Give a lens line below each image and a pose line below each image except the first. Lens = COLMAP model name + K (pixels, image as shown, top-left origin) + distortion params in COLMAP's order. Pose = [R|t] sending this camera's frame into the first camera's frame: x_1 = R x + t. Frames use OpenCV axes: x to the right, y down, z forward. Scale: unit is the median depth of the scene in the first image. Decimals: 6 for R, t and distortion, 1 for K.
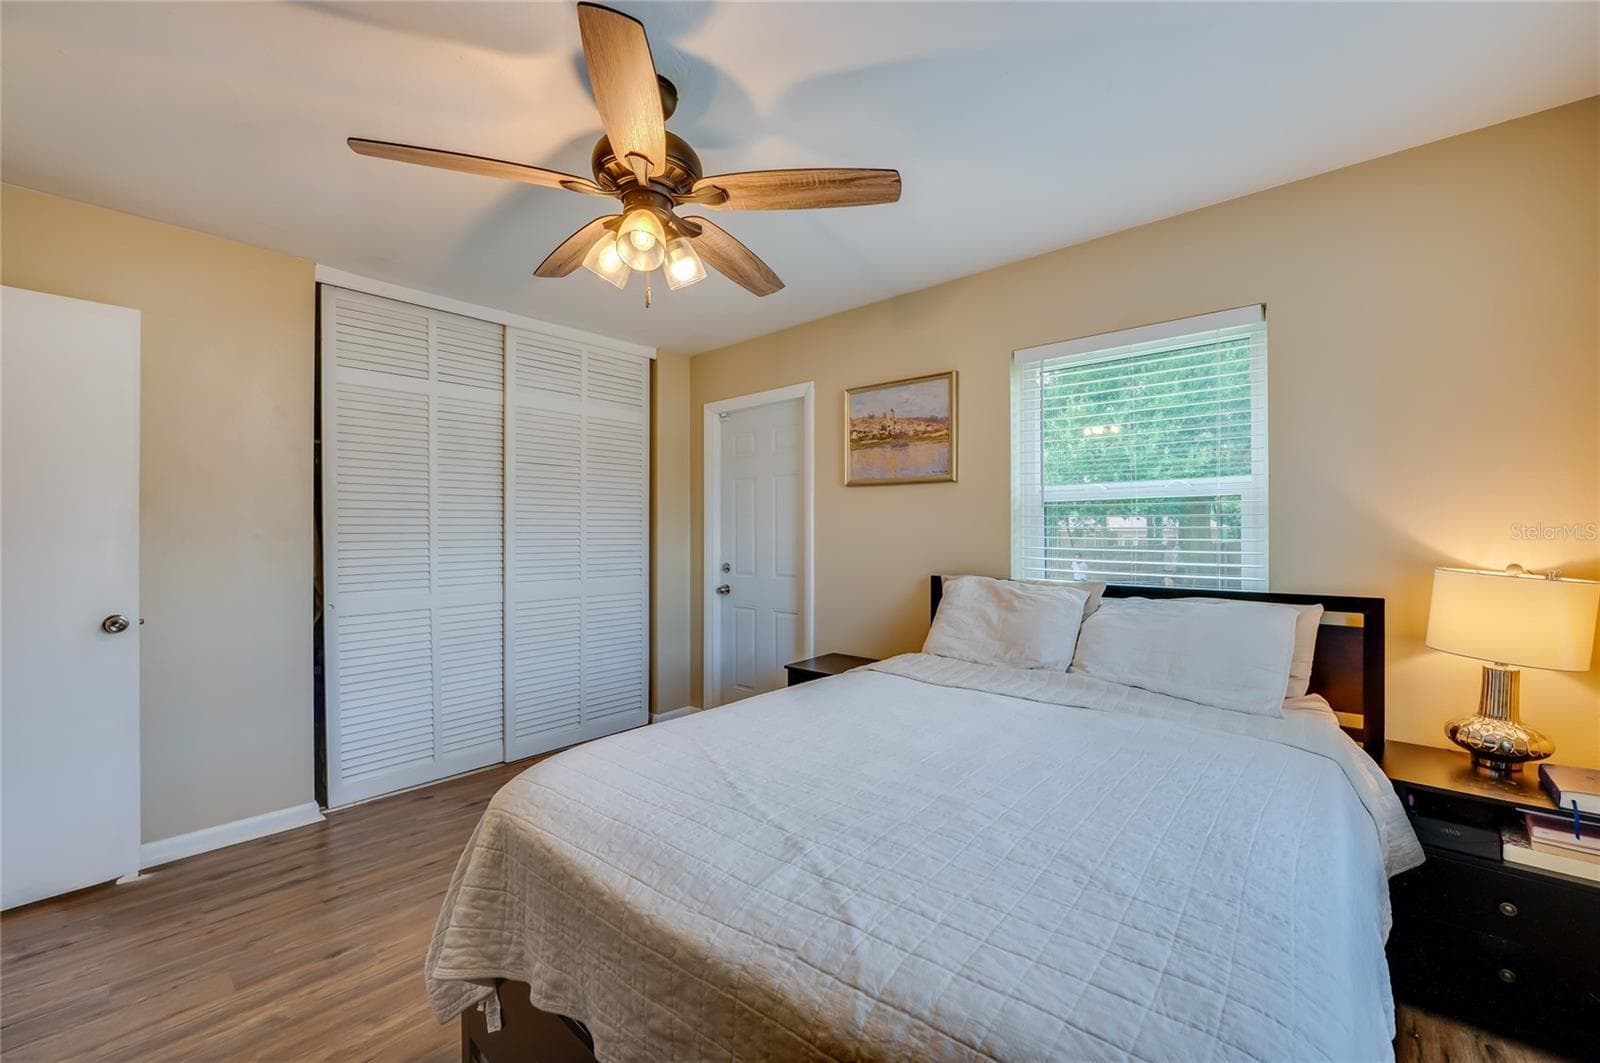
lens RADIAL K [[639.8, 0, 800.0], [0, 639.8, 531.5], [0, 0, 1]] dist [-0.002415, -0.000116]
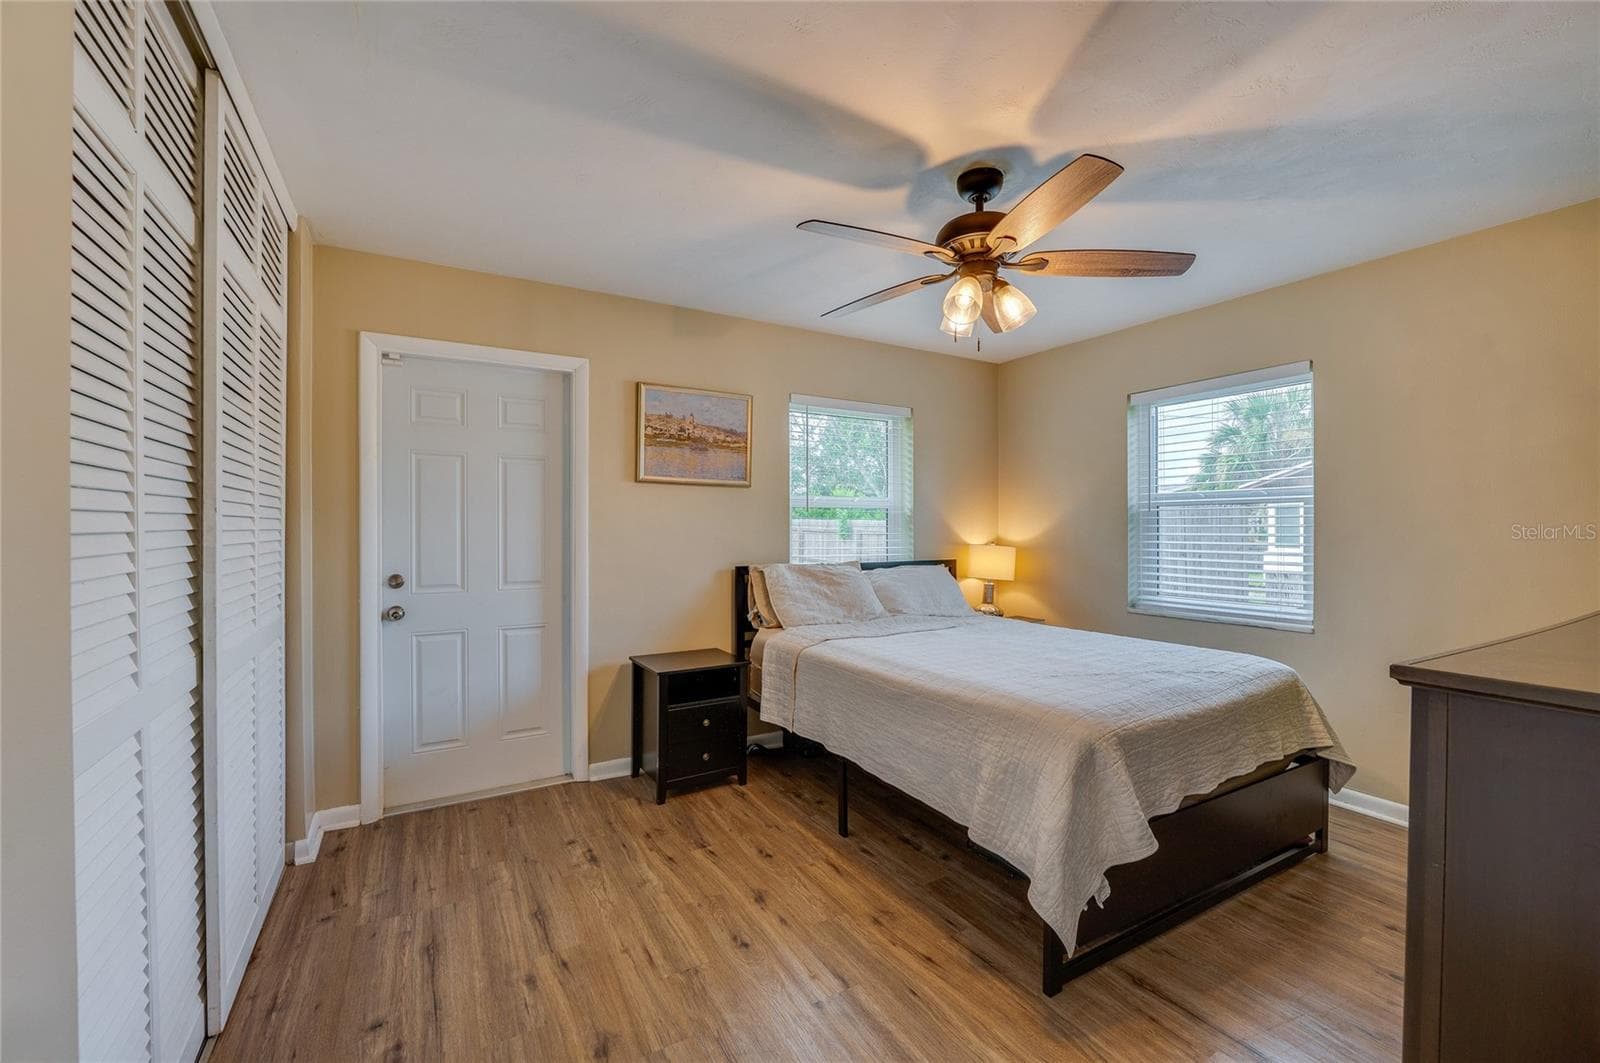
lens RADIAL K [[649.4, 0, 800.0], [0, 649.4, 531.5], [0, 0, 1]] dist [-0.011031, -0.000167]
pose [[0.318994, -0.004421, 0.947746, -0.815000], [-0.003366, 0.999978, 0.005797, -0.001998], [-0.947751, -0.005039, 0.318972, 0.477111]]
